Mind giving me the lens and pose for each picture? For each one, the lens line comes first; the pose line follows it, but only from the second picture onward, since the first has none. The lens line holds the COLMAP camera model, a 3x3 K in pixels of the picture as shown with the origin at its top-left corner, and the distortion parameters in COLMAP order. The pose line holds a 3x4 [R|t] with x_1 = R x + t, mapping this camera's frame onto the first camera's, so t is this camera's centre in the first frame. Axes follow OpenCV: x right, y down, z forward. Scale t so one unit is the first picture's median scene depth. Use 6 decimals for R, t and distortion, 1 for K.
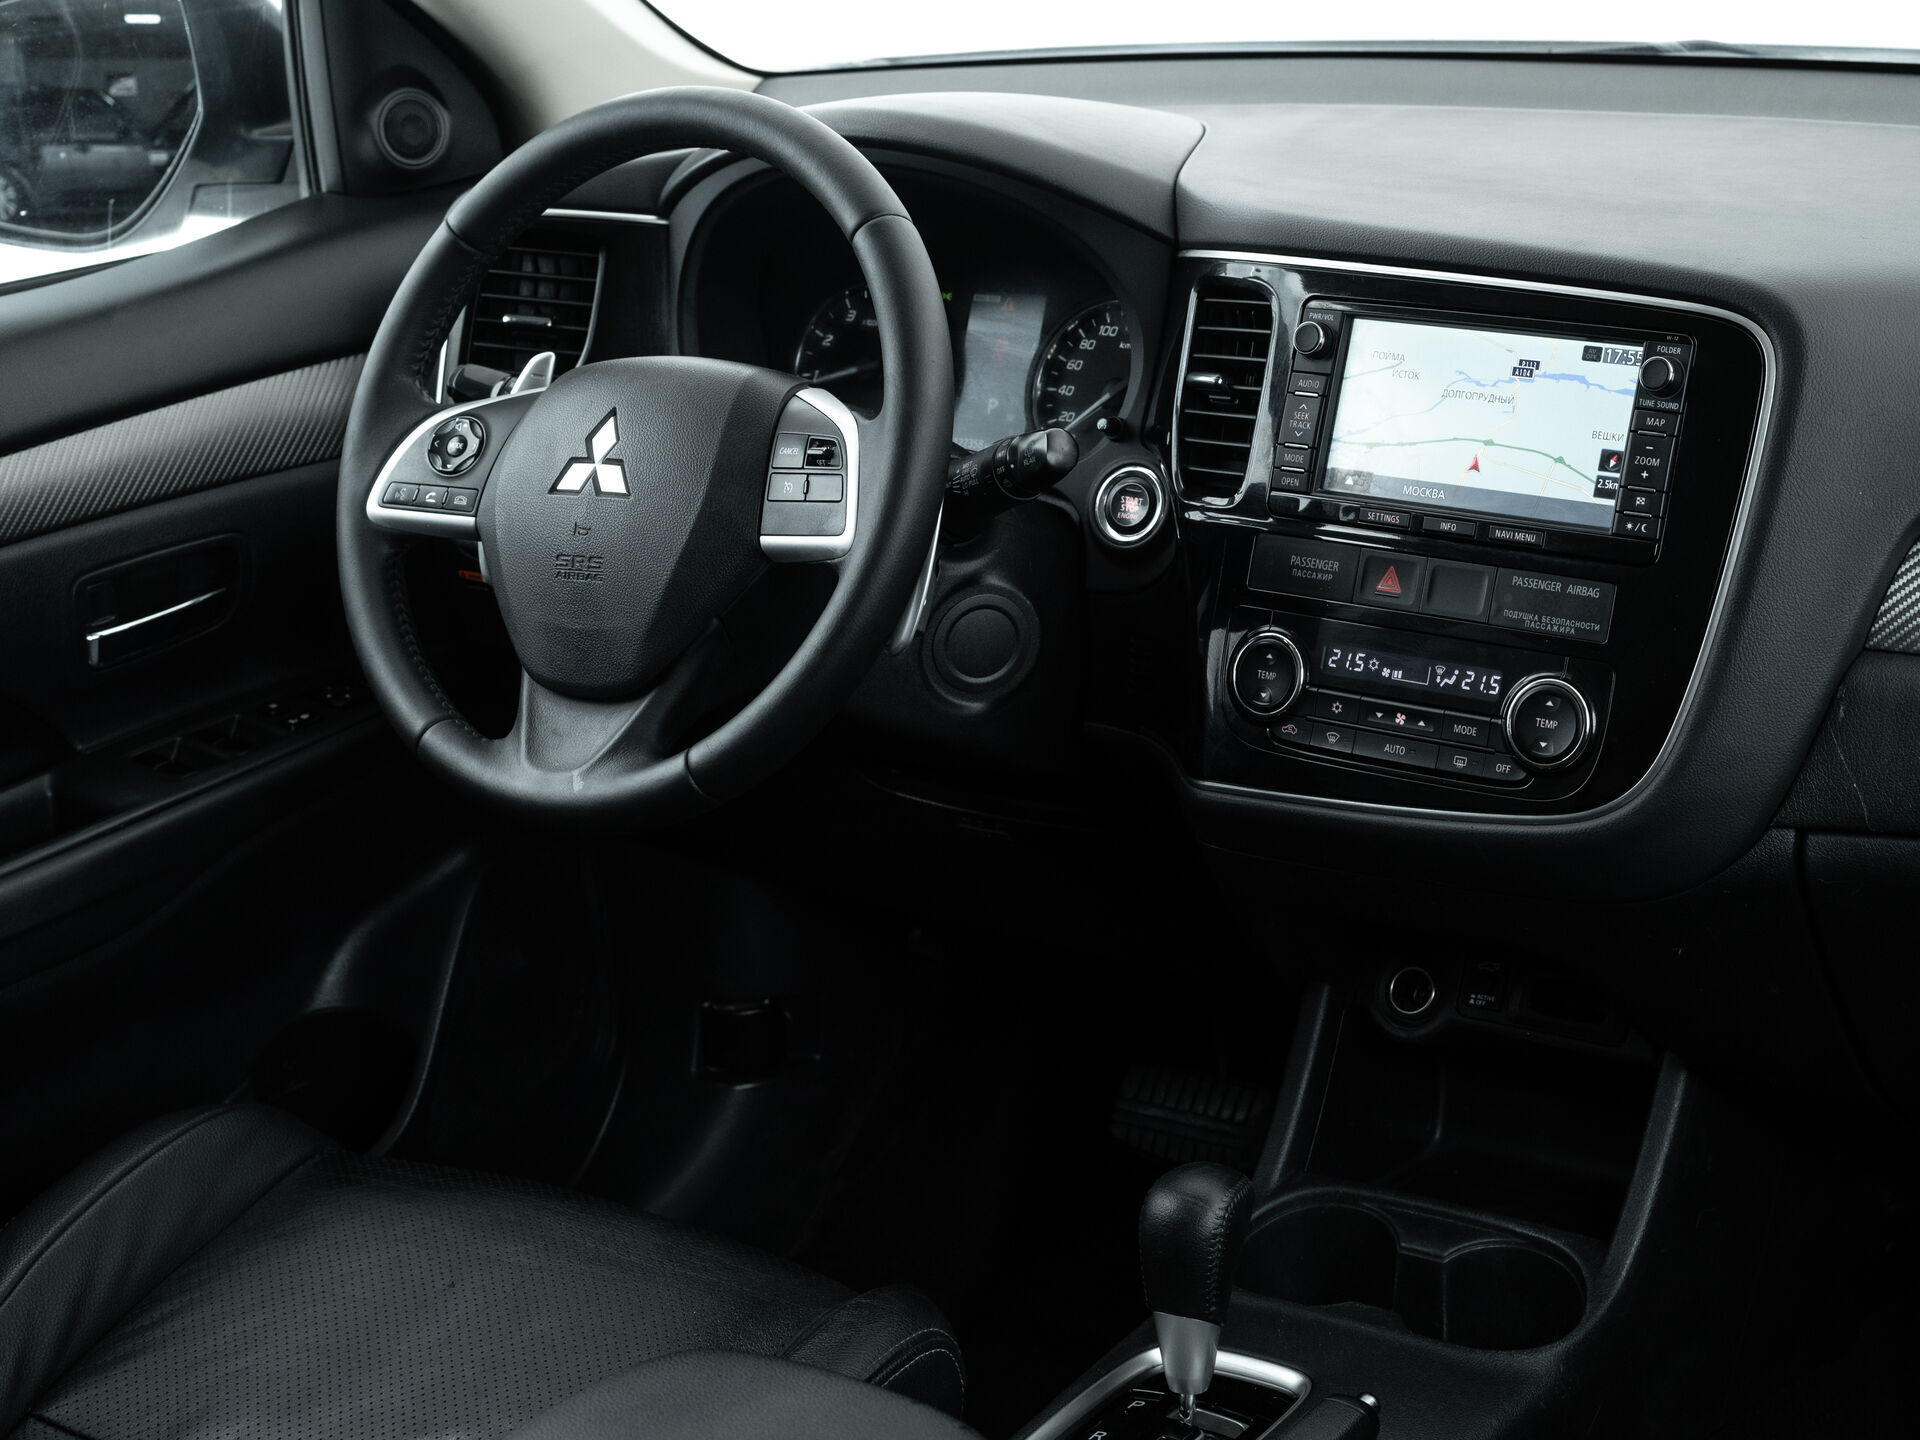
lens RADIAL K [[3381.9, 0, 977.3], [0, 3381.9, 690.0], [0, 0, 1]] dist [-0.117825, 0.000000]
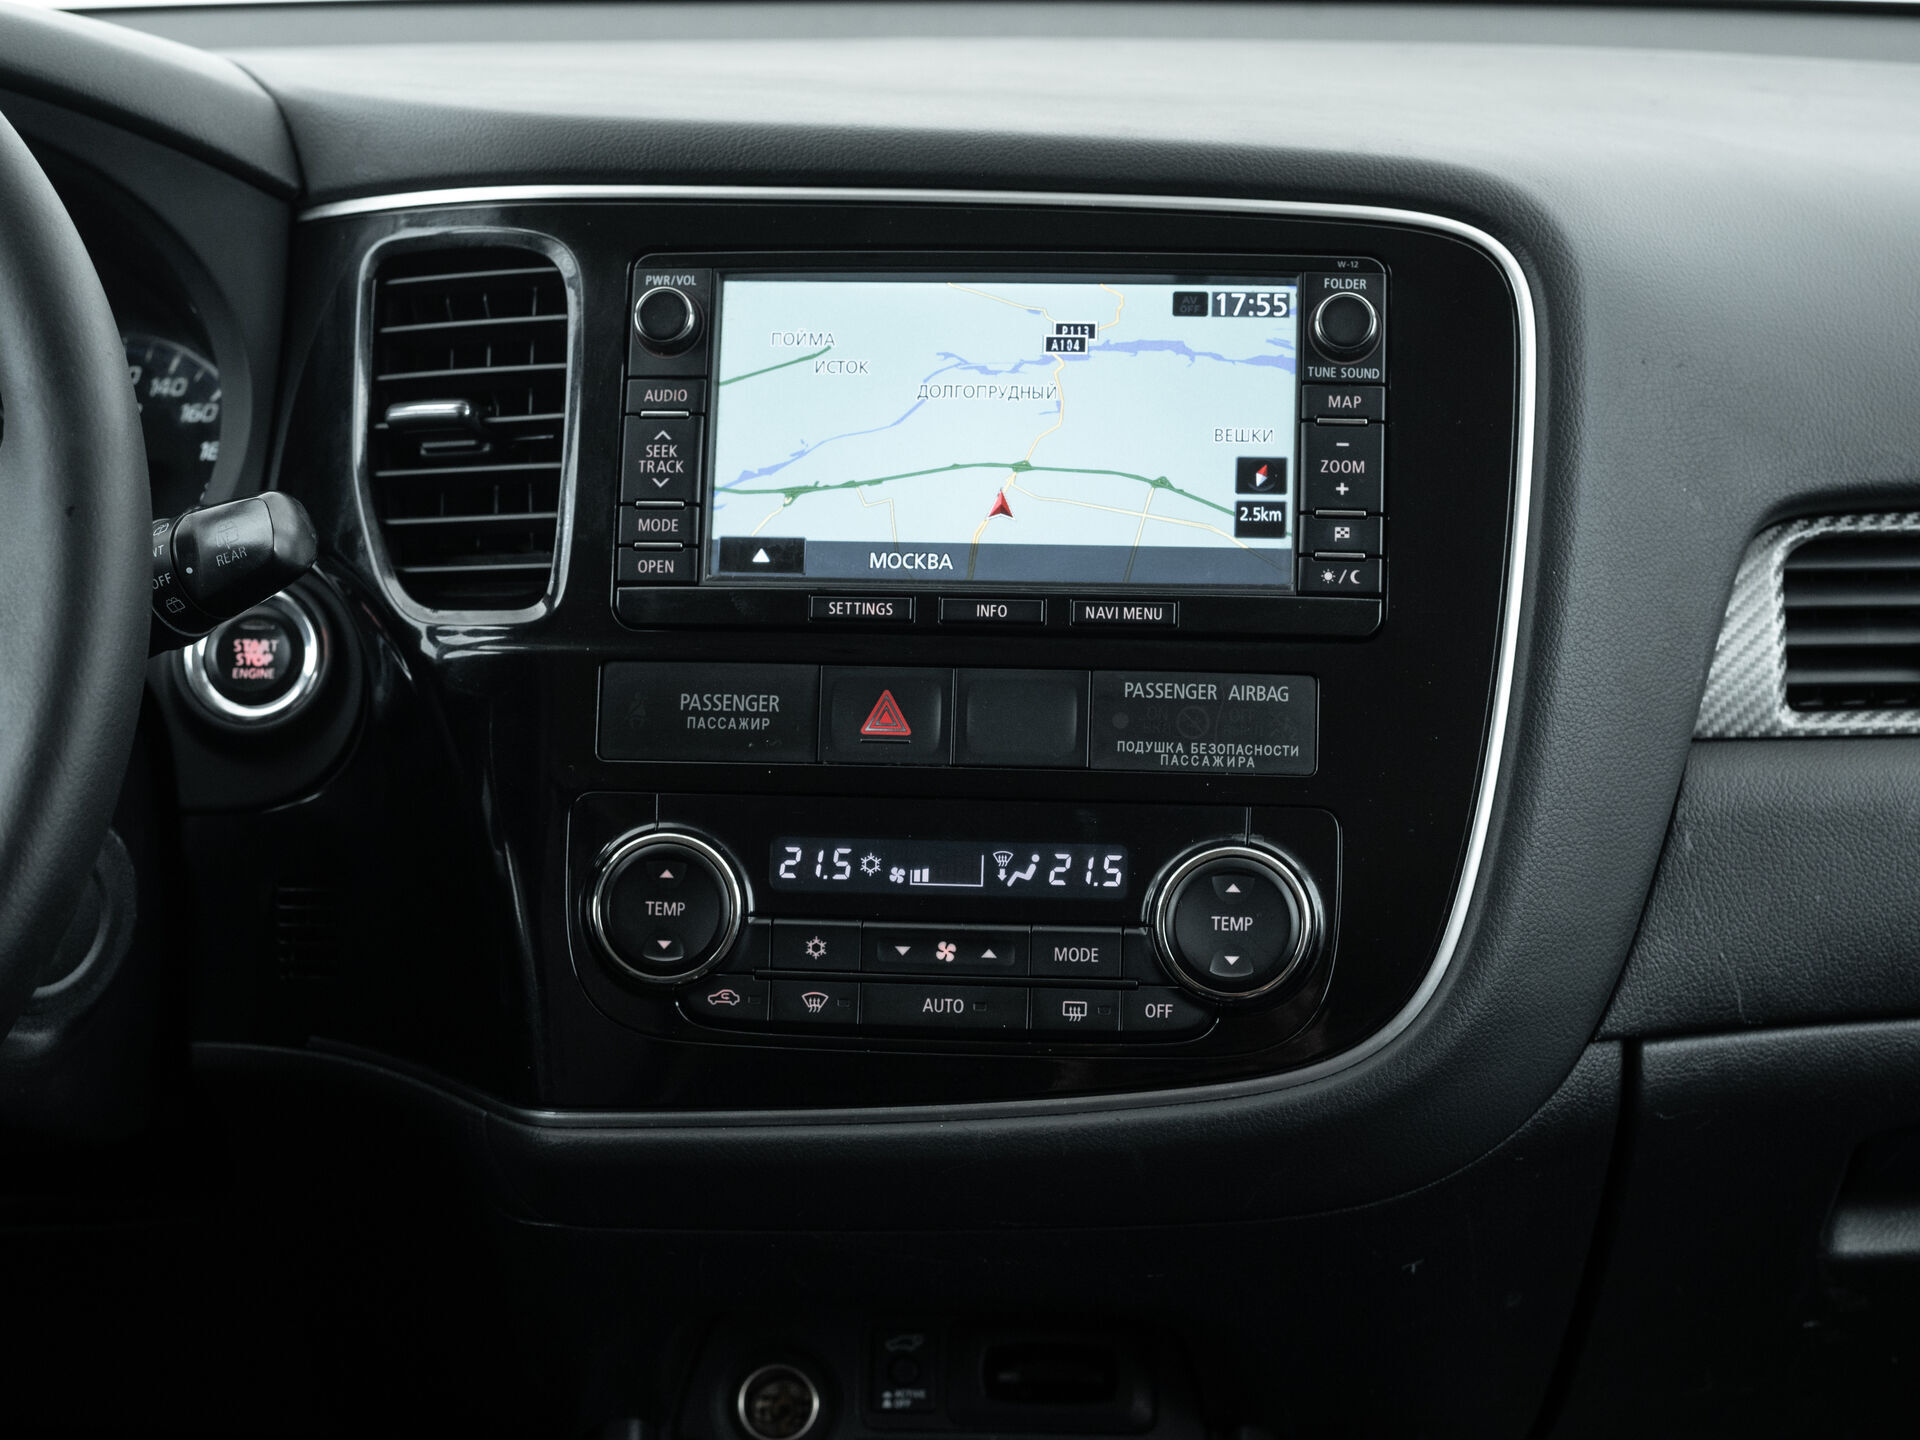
lens RADIAL K [[3381.9, 0, 946.5], [0, 3381.9, 715.5], [0, 0, 1]] dist [-0.117825, 0.000000]
pose [[0.843431, -0.084692, 0.530520, -0.173630], [0.122807, 0.991744, -0.036919, -0.009788], [-0.523014, 0.096290, 0.846868, 0.501083]]
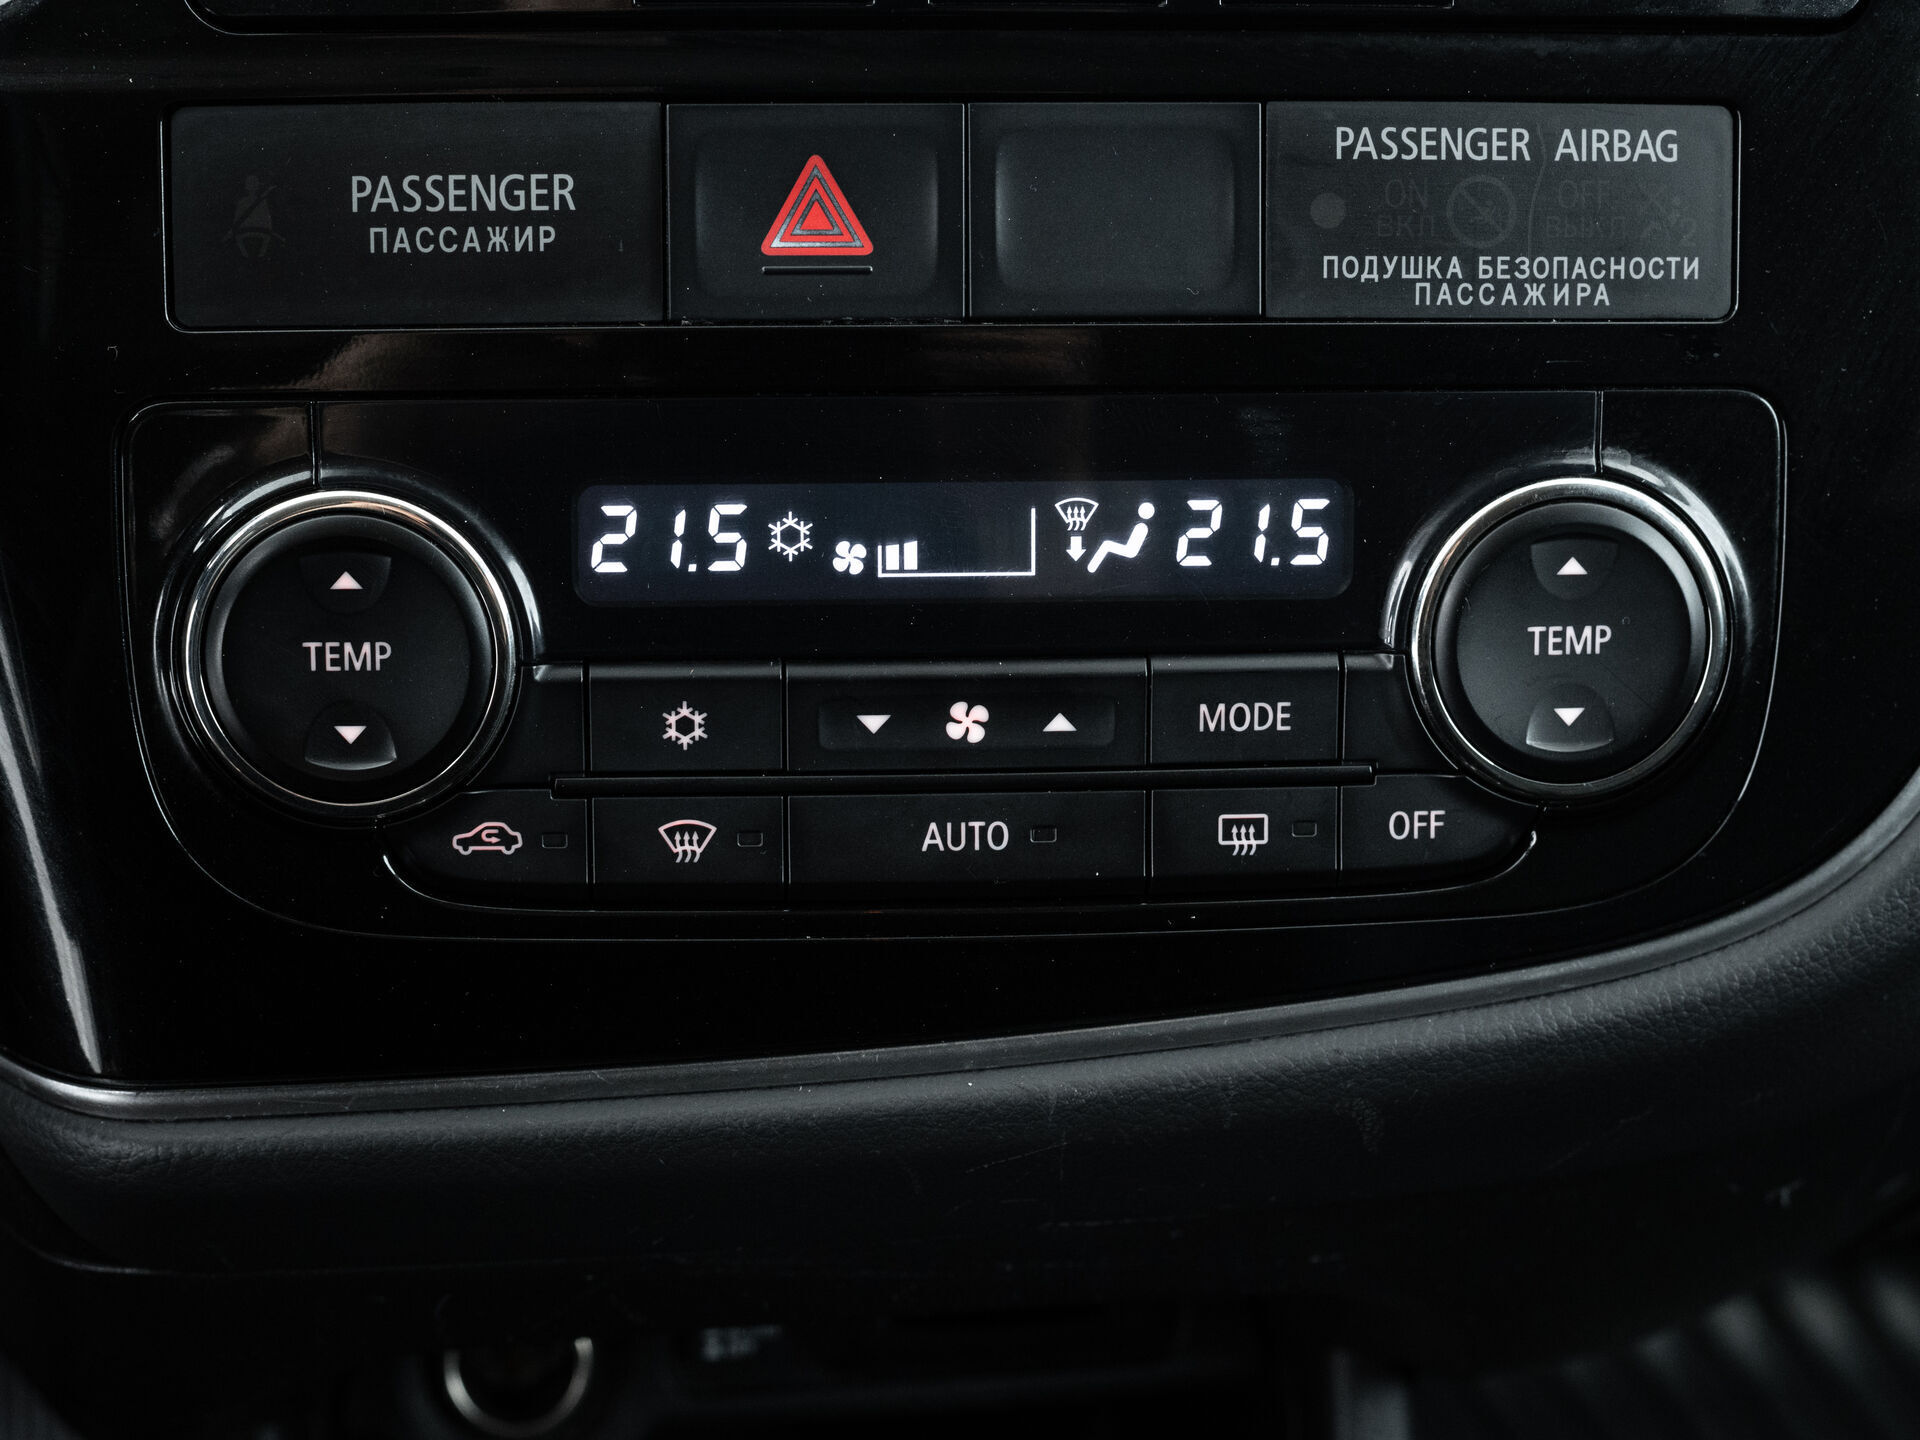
lens RADIAL K [[3581.3, 0, 947.7], [0, 3581.3, 726.5], [0, 0, 1]] dist [-0.157909, 0.000000]
pose [[0.734754, -0.262132, 0.625638, -0.052525], [0.143857, 0.961552, 0.233928, -0.056713], [-0.662904, -0.081877, 0.744214, 0.777676]]
